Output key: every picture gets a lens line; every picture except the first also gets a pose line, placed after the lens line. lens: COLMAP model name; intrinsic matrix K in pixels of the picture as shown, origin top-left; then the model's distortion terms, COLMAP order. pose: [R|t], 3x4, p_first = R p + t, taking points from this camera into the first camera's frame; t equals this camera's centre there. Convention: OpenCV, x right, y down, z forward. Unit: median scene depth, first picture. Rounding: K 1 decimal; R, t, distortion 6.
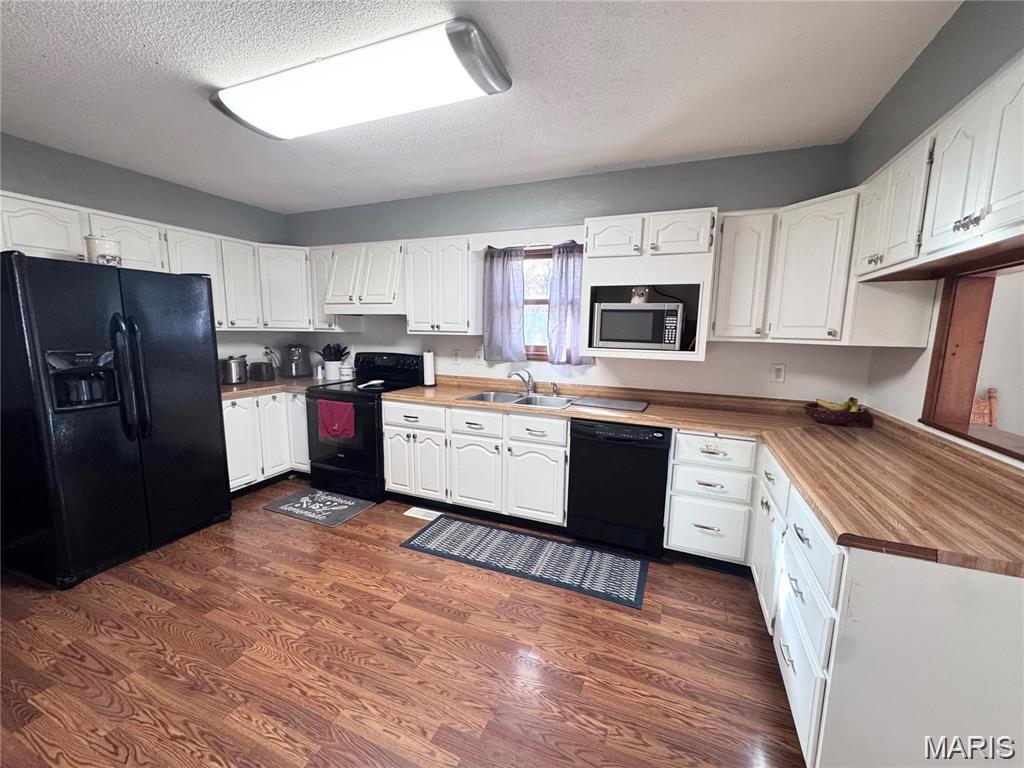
lens RADIAL K [[407.3, 0, 514.7], [0, 407.3, 386.8], [0, 0, 1]] dist [-0.003115, 0.000334]
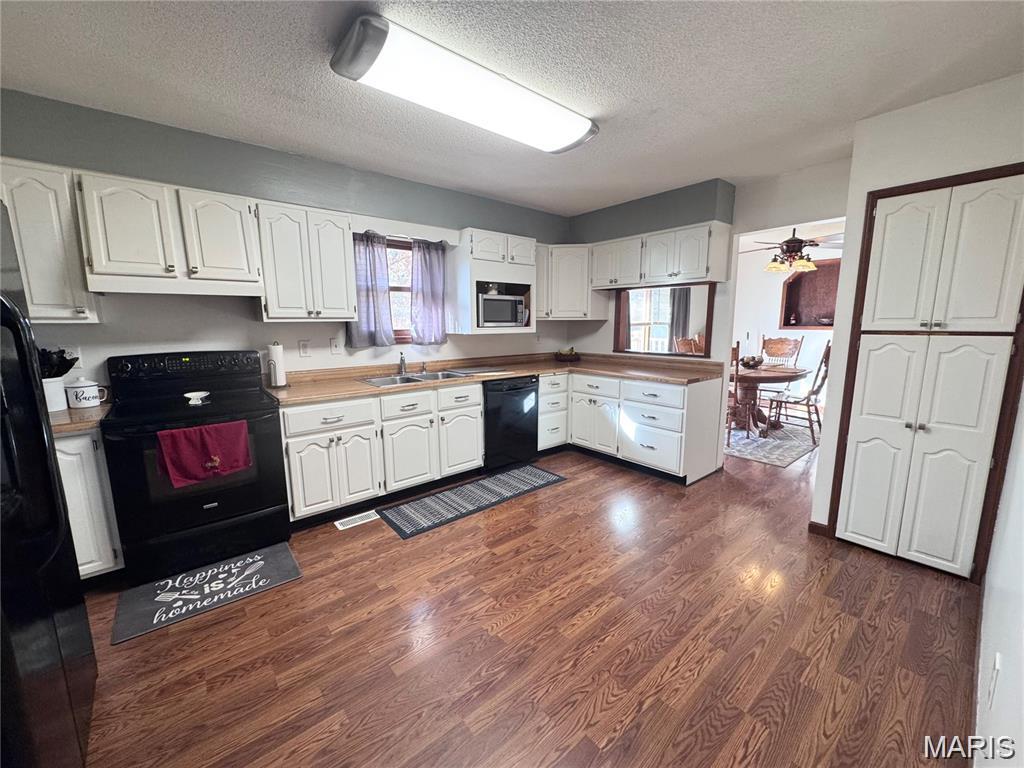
lens RADIAL K [[407.3, 0, 514.8], [0, 407.3, 385.7], [0, 0, 1]] dist [-0.003115, 0.000334]
pose [[0.456169, -0.161072, 0.875195, -0.892475], [0.136577, 0.984503, 0.110003, -0.037284], [-0.879350, 0.069352, 0.471098, 0.269224]]
